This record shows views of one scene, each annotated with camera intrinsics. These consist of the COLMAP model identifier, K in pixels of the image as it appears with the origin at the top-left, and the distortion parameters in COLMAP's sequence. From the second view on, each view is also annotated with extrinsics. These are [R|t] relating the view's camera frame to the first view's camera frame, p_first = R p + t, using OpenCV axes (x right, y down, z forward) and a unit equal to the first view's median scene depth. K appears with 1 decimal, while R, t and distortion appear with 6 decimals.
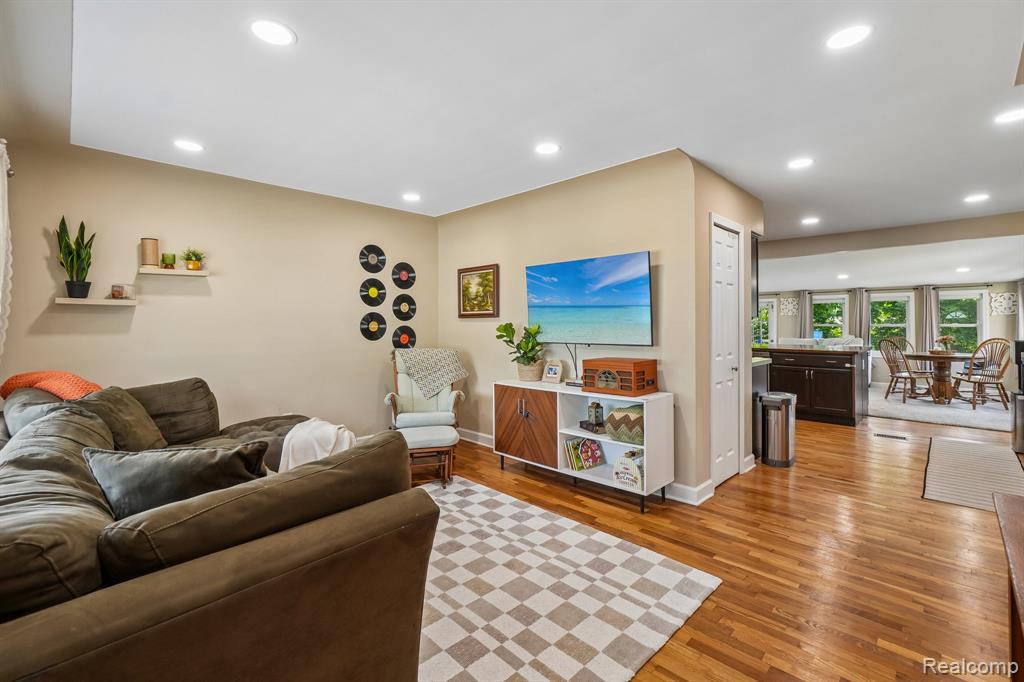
lens RADIAL K [[445.4, 0, 523.9], [0, 445.4, 321.3], [0, 0, 1]] dist [-0.002442, -0.000069]
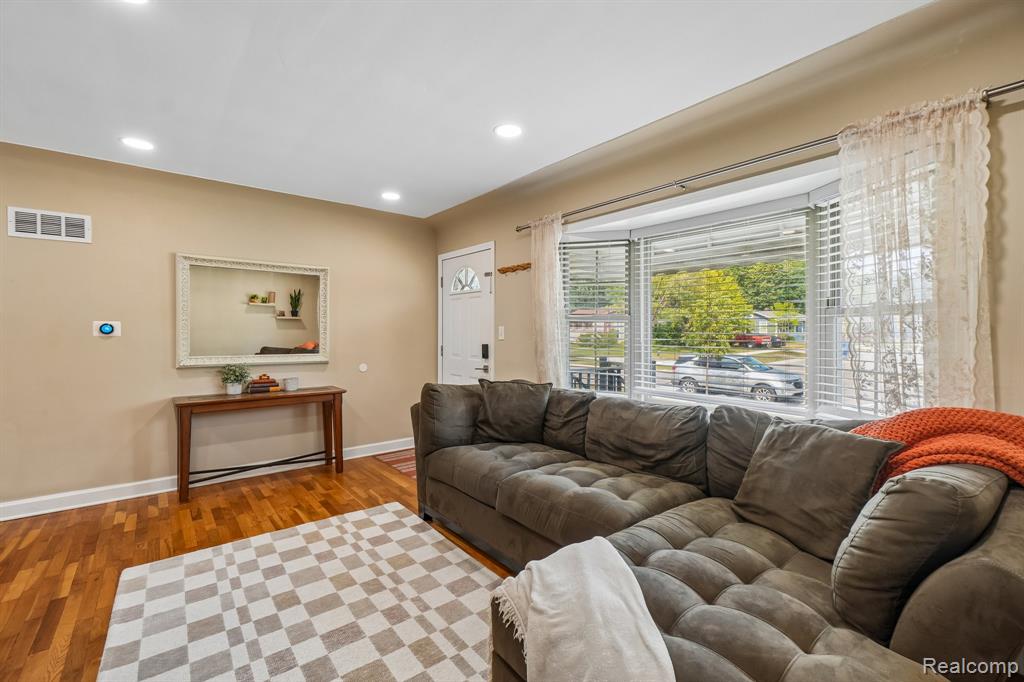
lens RADIAL K [[445.4, 0, 519.0], [0, 445.4, 338.8], [0, 0, 1]] dist [-0.002442, -0.000069]
pose [[-0.993150, -0.004057, 0.116776, -0.444055], [-0.003163, 0.999964, 0.007841, 0.011280], [-0.116804, 0.007418, -0.993127, 1.396132]]
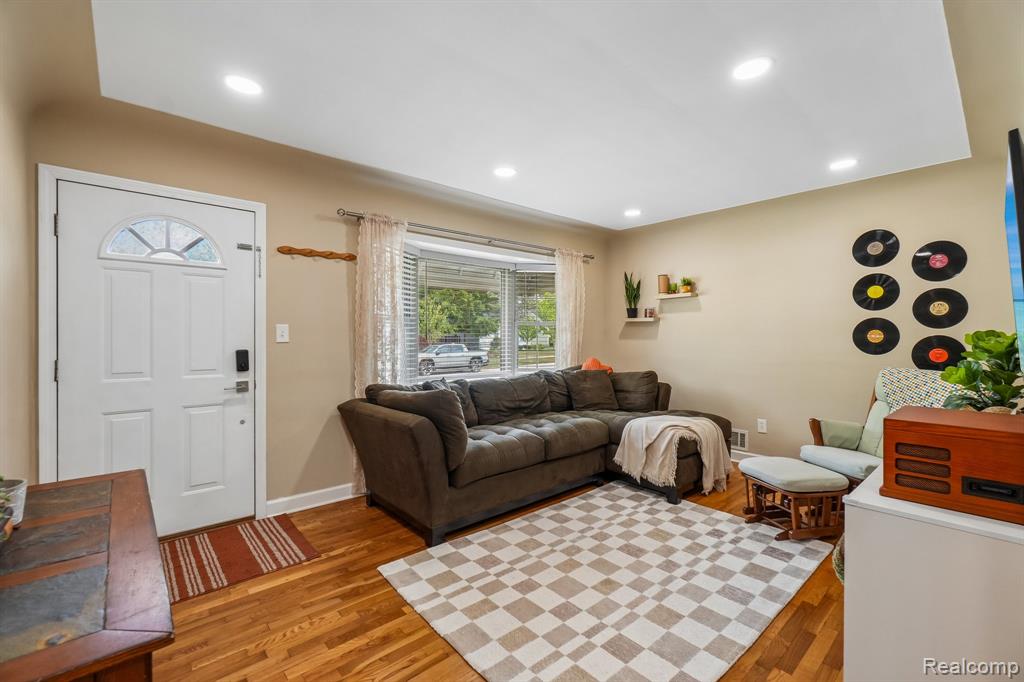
lens RADIAL K [[445.4, 0, 515.4], [0, 445.4, 339.9], [0, 0, 1]] dist [-0.002442, -0.000069]
pose [[-0.067853, 0.012437, -0.997618, 0.716592], [0.004213, 0.999917, 0.012179, 0.009019], [0.997686, -0.003377, -0.067900, 0.663879]]
